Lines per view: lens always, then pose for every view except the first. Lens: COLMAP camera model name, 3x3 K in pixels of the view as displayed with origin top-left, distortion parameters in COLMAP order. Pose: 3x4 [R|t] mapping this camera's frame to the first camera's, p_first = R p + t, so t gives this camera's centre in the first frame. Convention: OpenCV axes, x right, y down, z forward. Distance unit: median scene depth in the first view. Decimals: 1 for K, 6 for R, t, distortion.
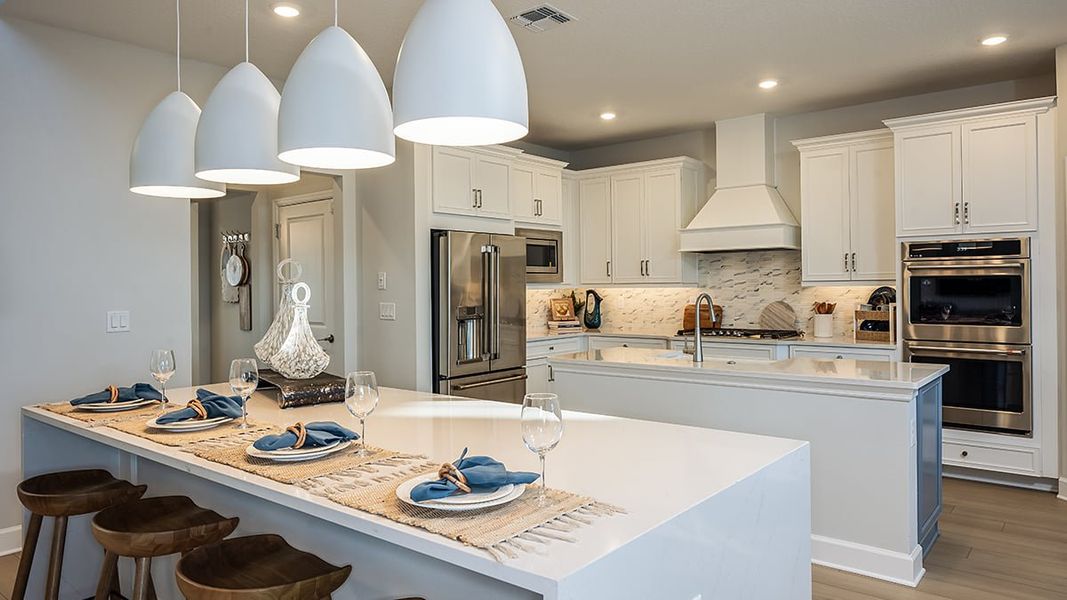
lens RADIAL K [[700.2, 0, 535.0], [0, 700.2, 281.9], [0, 0, 1]] dist [0.000240, 0.001104]
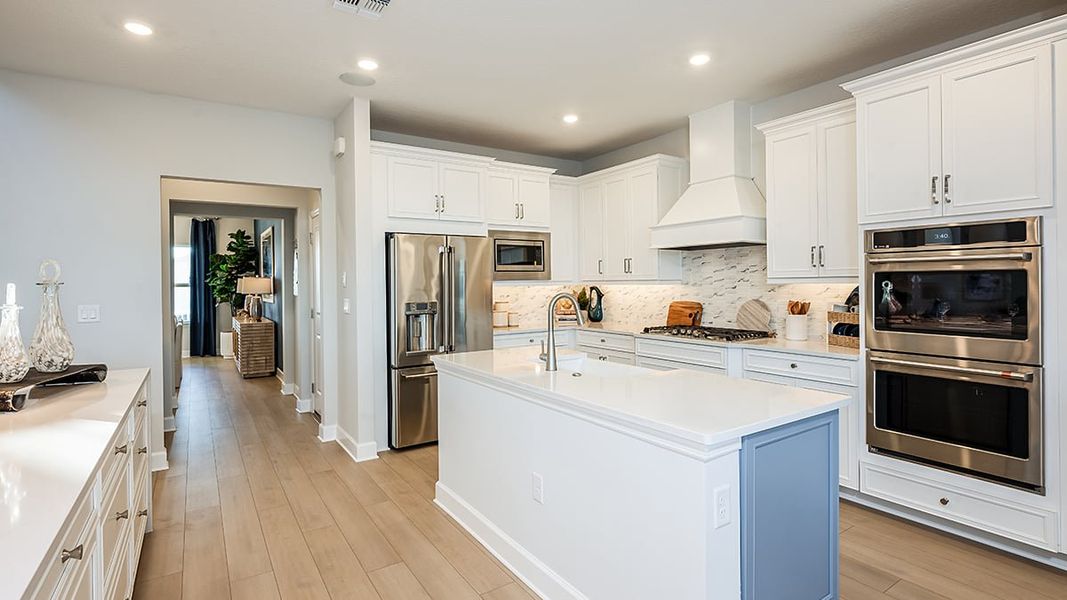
lens RADIAL K [[512.2, 0, 534.1], [0, 512.2, 282.3], [0, 0, 1]] dist [0.000813, -0.000214]
pose [[0.955171, -0.000807, -0.296054, 0.277567], [0.002976, 0.999972, 0.006875, -0.000990], [0.296040, -0.007448, 0.955147, 0.261570]]
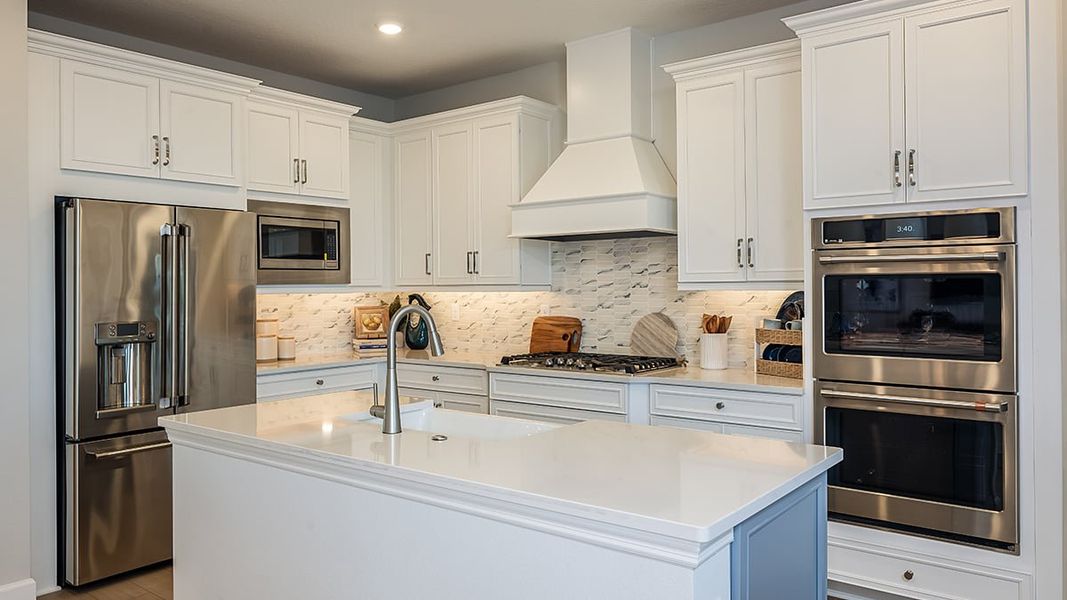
lens RADIAL K [[763.5, 0, 534.9], [0, 763.5, 280.9], [0, 0, 1]] dist [-0.001804, 0.000456]
pose [[0.999838, 0.002267, 0.017832, 0.227814], [-0.002222, 0.999994, -0.002560, -0.000414], [-0.017838, 0.002520, 0.999838, 0.288029]]
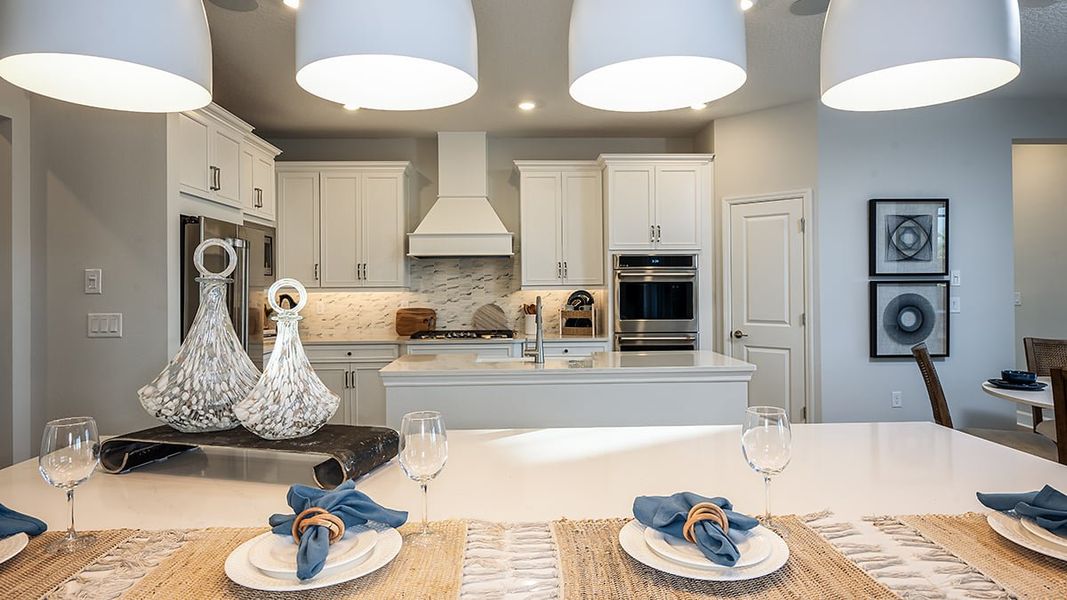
lens RADIAL K [[627.7, 0, 532.8], [0, 627.7, 282.8], [0, 0, 1]] dist [0.001639, 0.000190]
pose [[0.753848, 0.008136, 0.656999, -0.260708], [-0.002272, 0.999950, -0.009776, 0.004052], [-0.657045, 0.005877, 0.753828, 0.216008]]
